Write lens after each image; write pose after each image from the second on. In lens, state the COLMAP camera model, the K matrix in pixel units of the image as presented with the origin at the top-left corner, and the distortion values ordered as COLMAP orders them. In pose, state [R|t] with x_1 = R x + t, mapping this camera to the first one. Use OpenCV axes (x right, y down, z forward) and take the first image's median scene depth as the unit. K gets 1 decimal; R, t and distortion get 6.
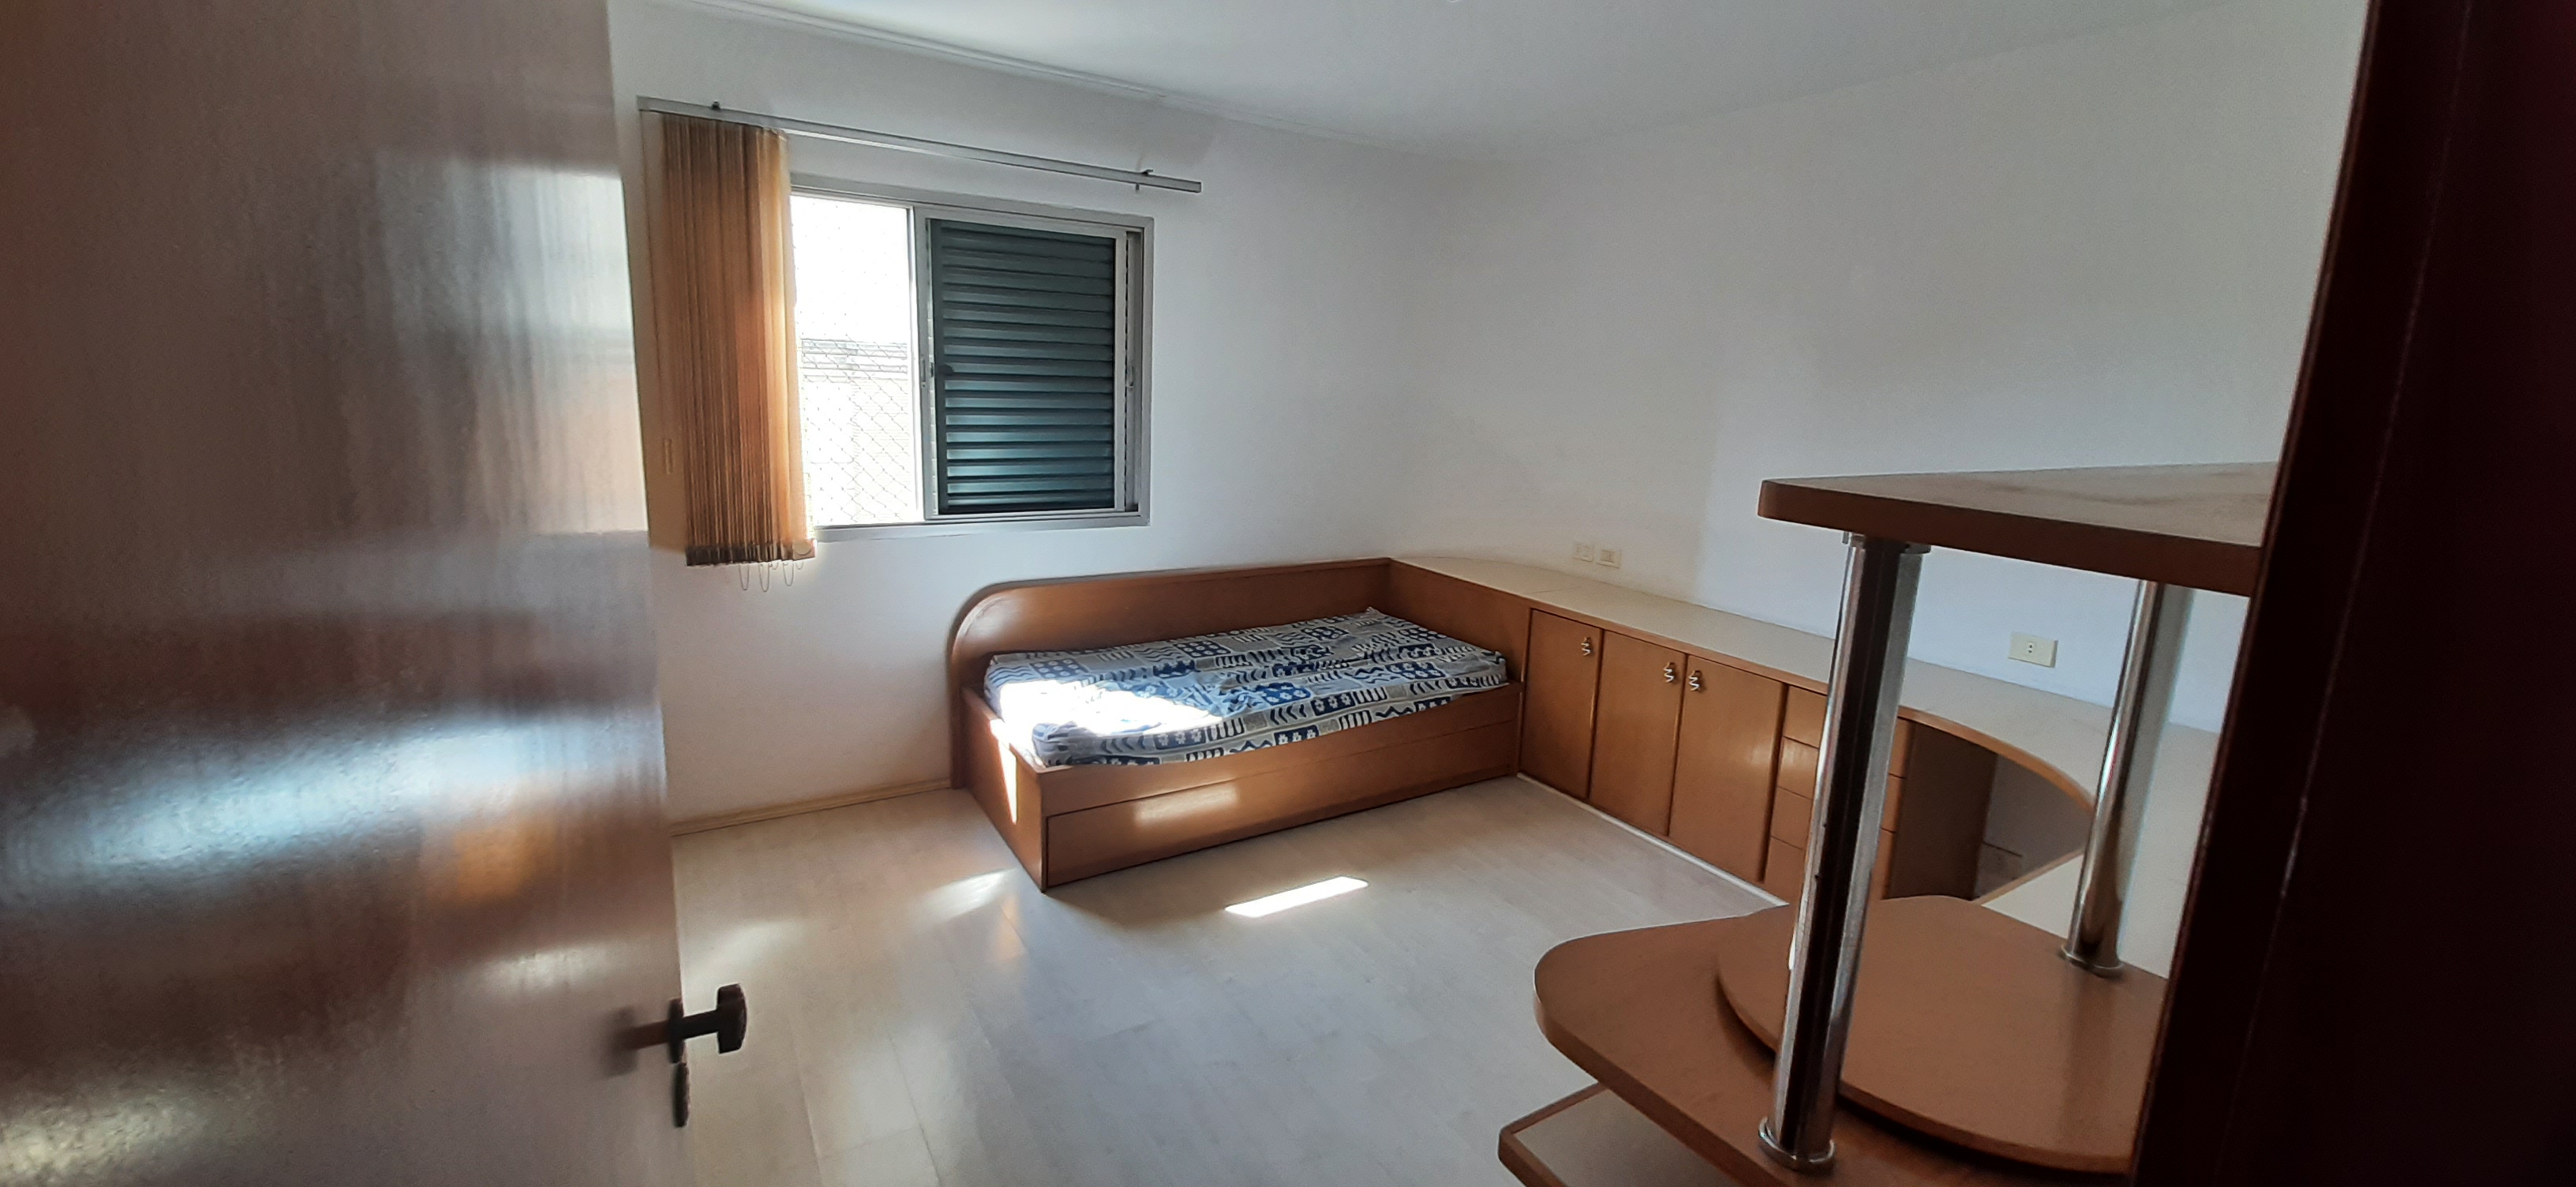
lens RADIAL K [[1024.8, 0, 1301.9], [0, 1024.8, 600.6], [0, 0, 1]] dist [0.001260, -0.000095]
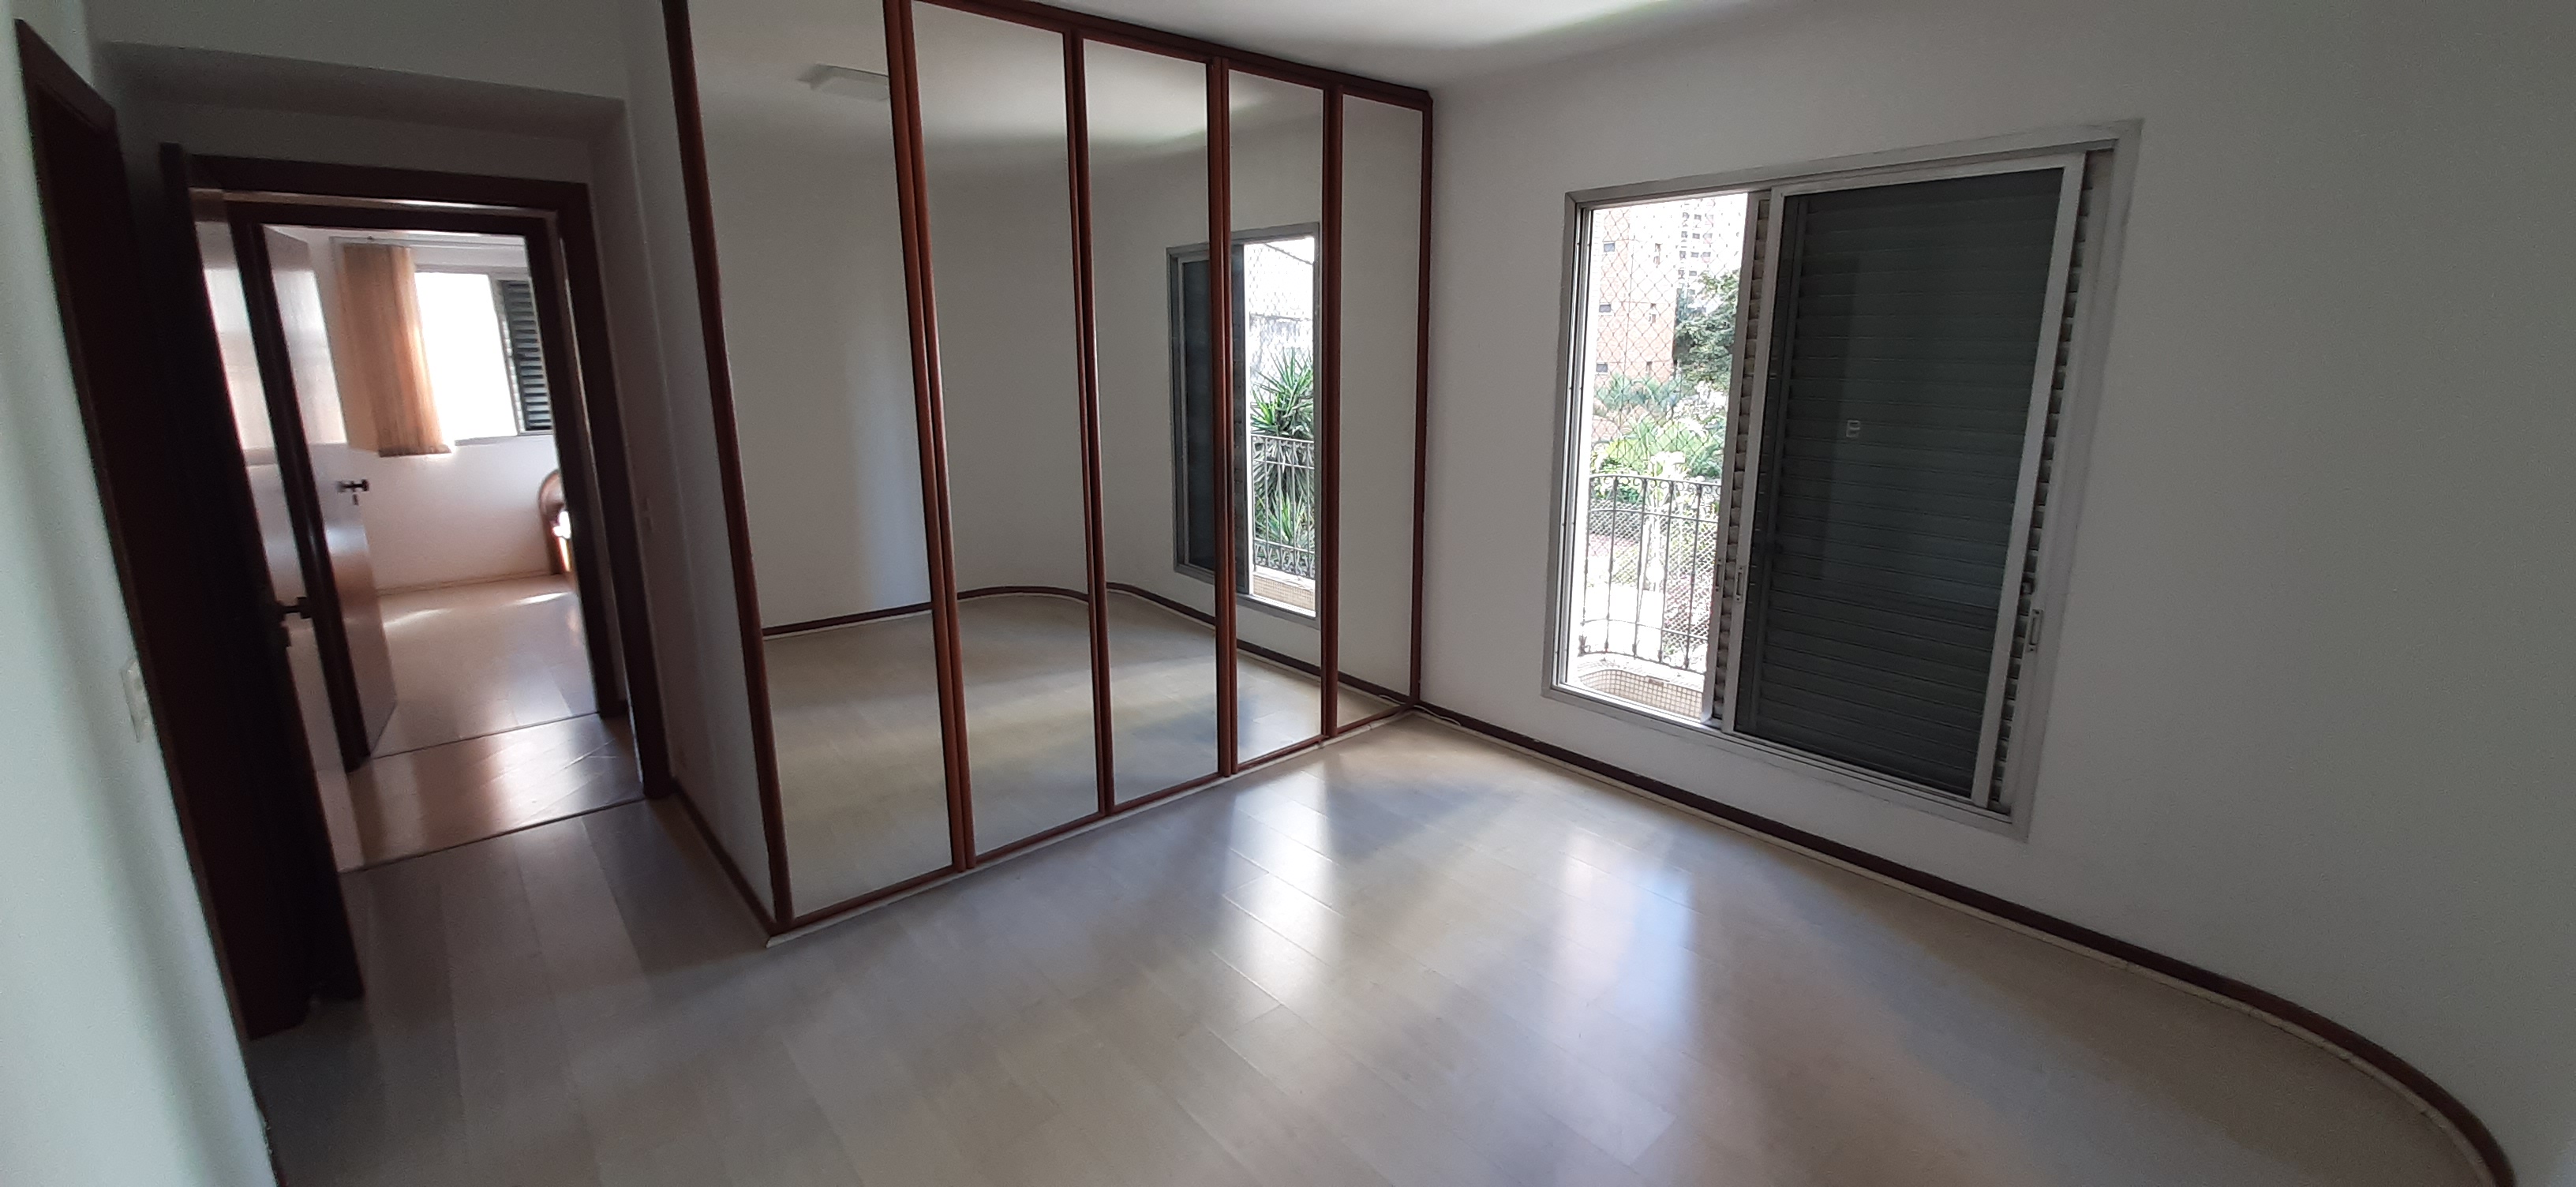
lens RADIAL K [[1024.8, 0, 1285.6], [0, 1024.8, 595.6], [0, 0, 1]] dist [0.001260, -0.000095]
pose [[0.987213, -0.071360, 0.142545, 0.862942], [0.065936, 0.996921, 0.042428, 0.268772], [-0.145133, -0.032487, 0.988879, -1.279518]]
